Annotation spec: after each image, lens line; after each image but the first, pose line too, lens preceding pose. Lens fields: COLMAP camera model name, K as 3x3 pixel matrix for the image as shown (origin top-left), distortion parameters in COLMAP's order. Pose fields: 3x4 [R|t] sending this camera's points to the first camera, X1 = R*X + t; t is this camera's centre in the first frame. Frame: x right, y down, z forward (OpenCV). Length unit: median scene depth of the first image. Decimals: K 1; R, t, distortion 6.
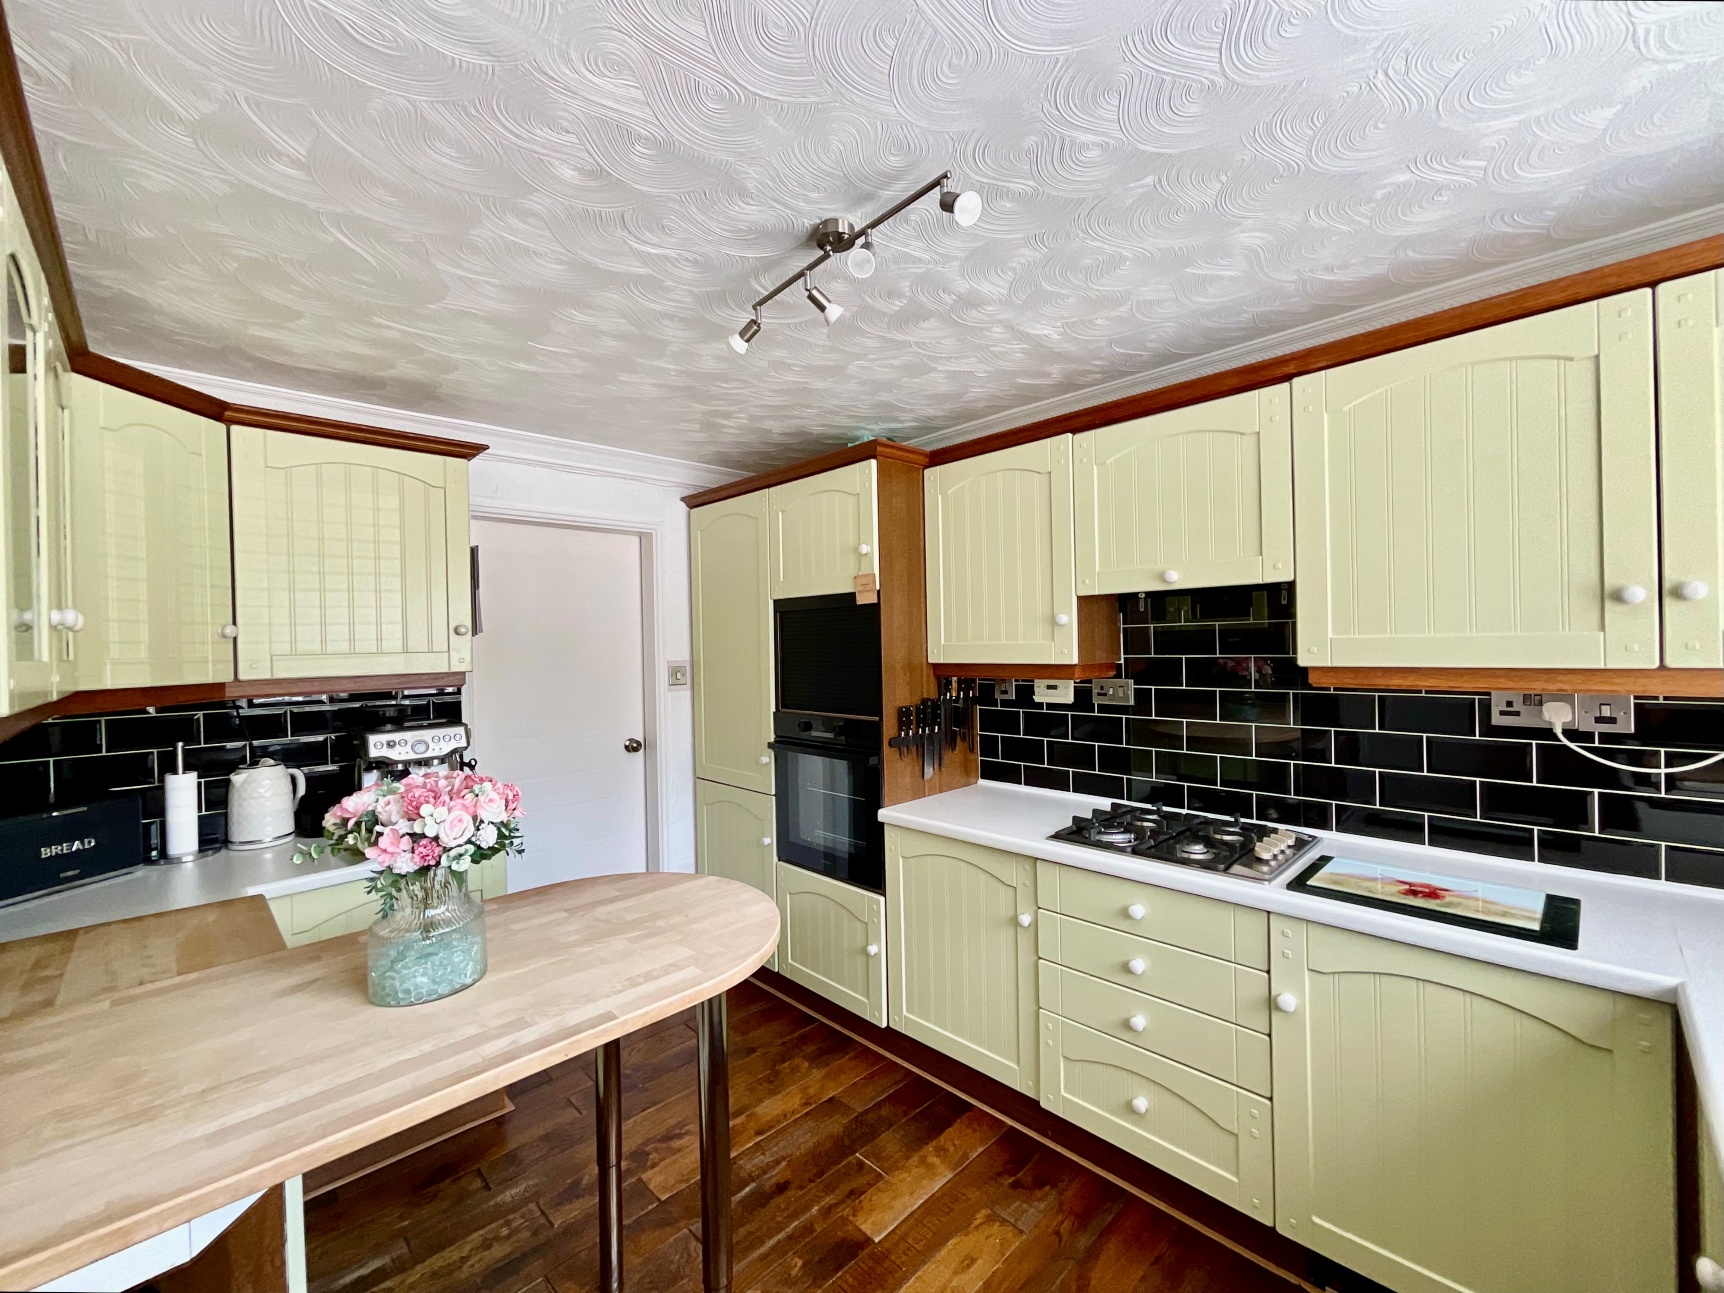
lens RADIAL K [[705.1, 0, 862.0], [0, 705.1, 646.5], [0, 0, 1]] dist [0.000033, 0.000036]
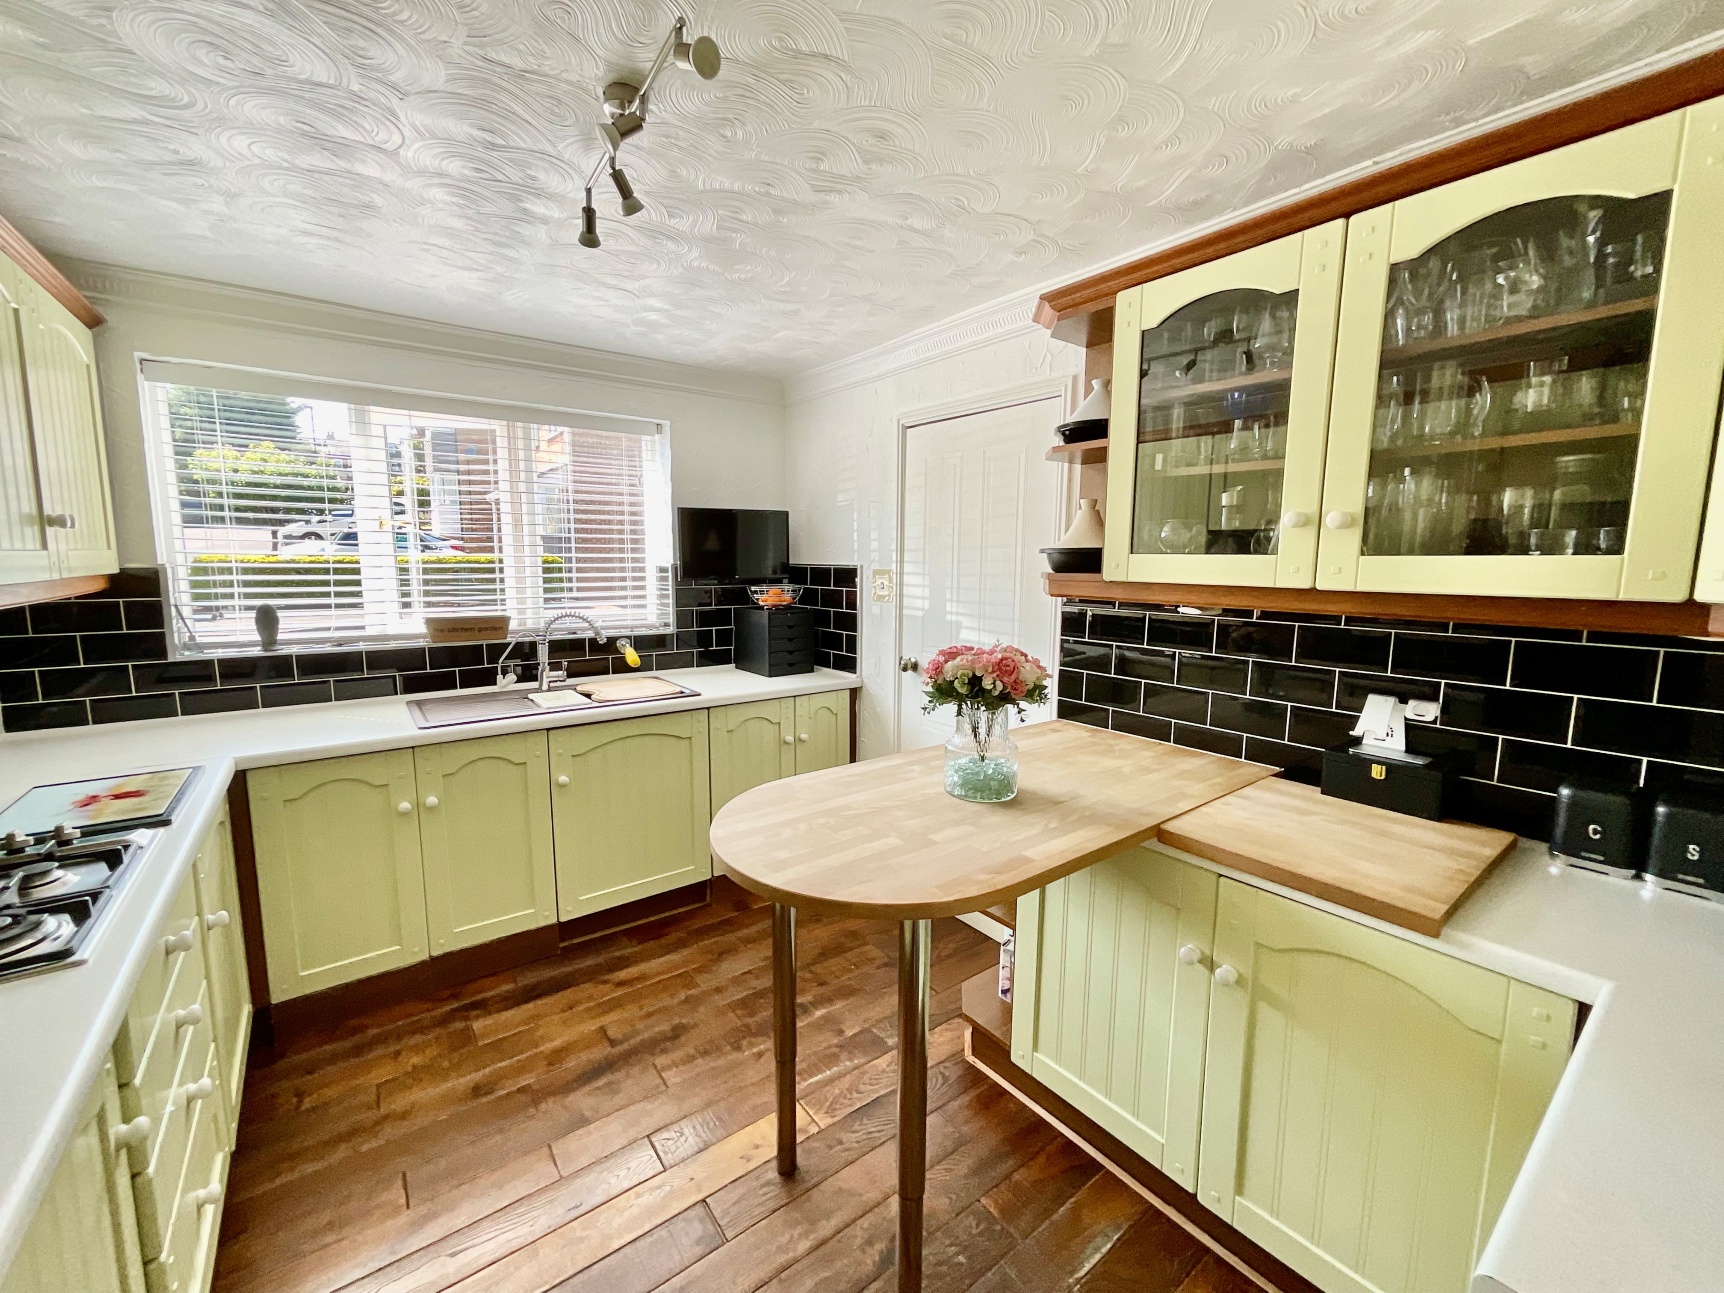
lens RADIAL K [[705.1, 0, 862.0], [0, 705.1, 646.5], [0, 0, 1]] dist [0.000033, 0.000036]
pose [[-0.992100, -0.001243, 0.125447, -0.339386], [0.015077, 0.991522, 0.129064, 0.005027], [-0.124544, 0.129936, -0.983669, 1.442901]]
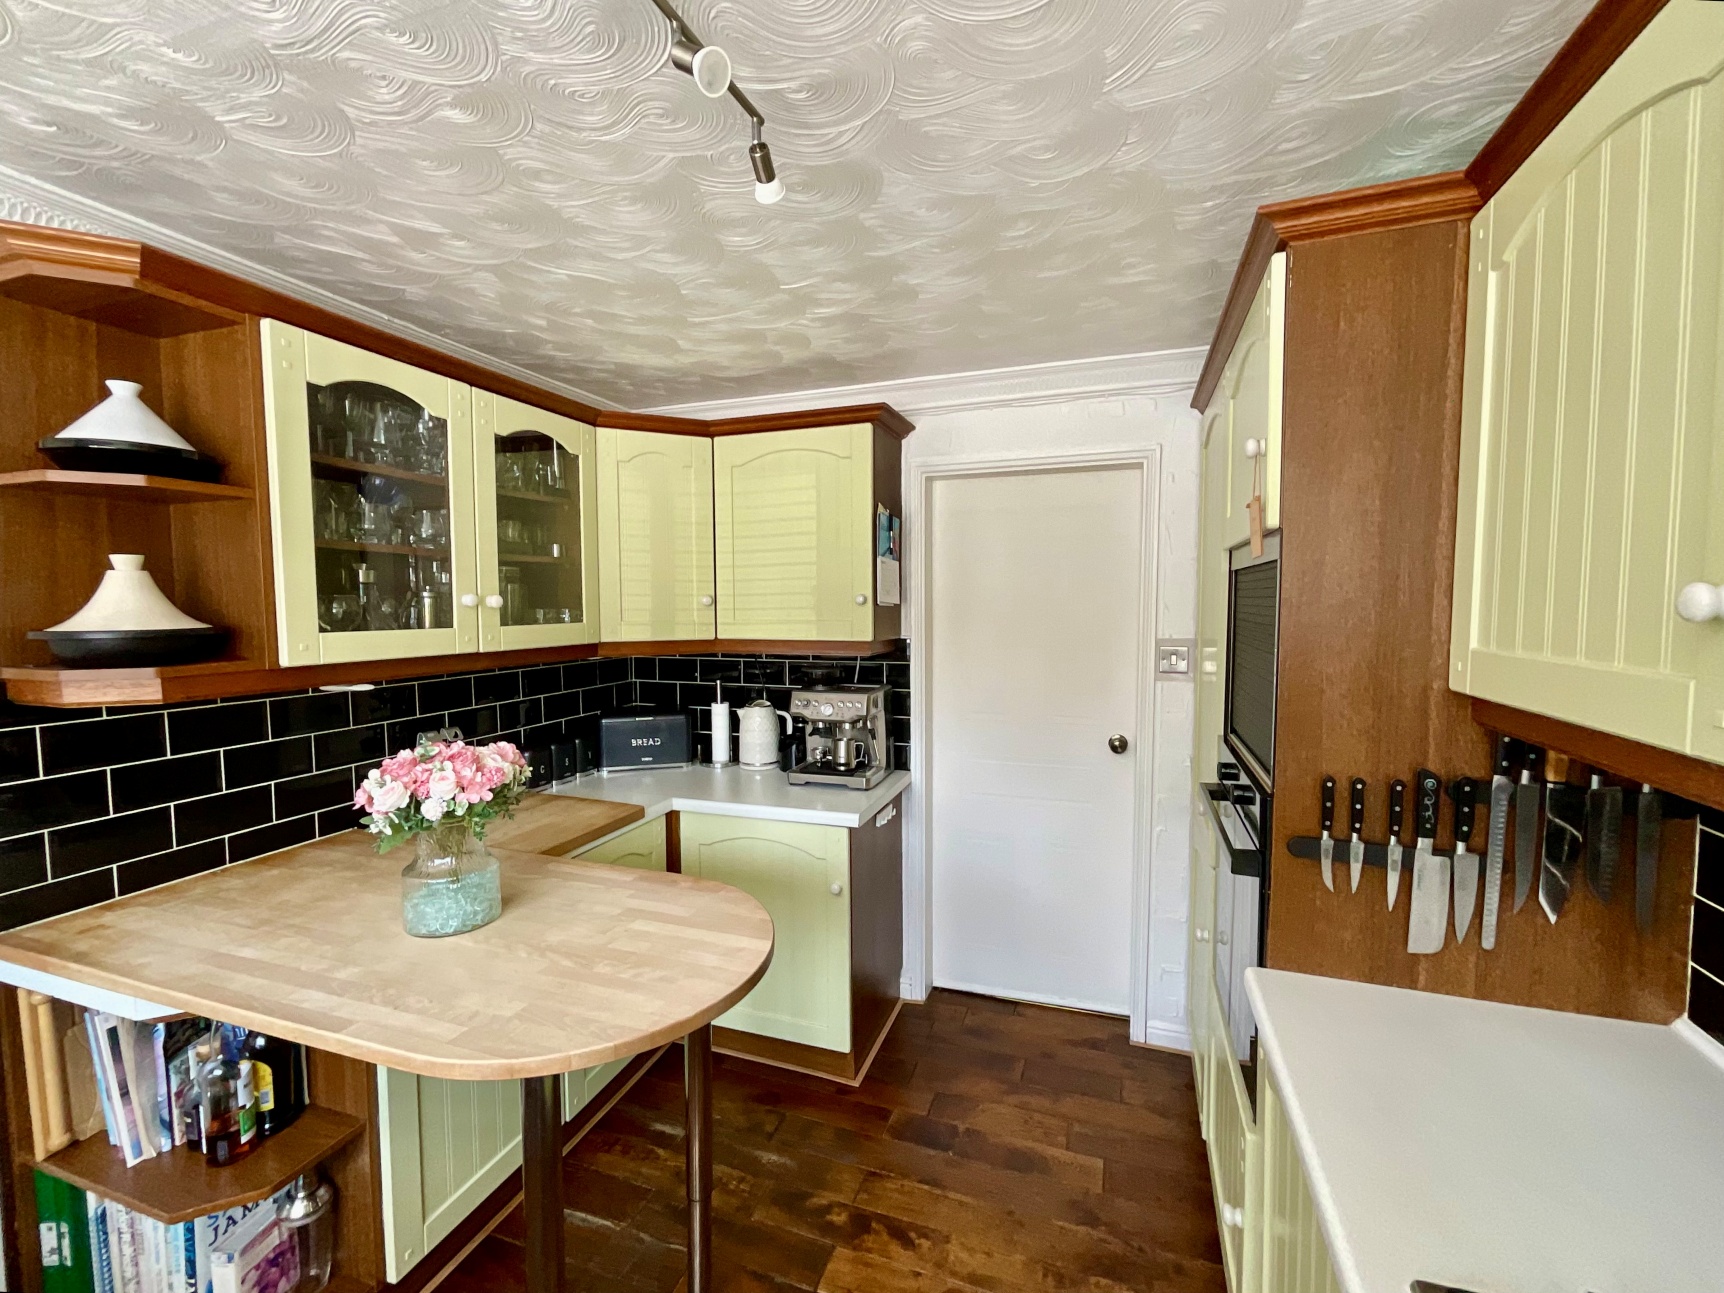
lens RADIAL K [[737.5, 0, 856.1], [0, 737.5, 649.2], [0, 0, 1]] dist [0.001166, 0.000357]
pose [[0.439476, 0.078997, -0.894774, 0.449956], [-0.009688, 0.996484, 0.083218, -0.048447], [0.898202, -0.027904, 0.438697, 0.653121]]
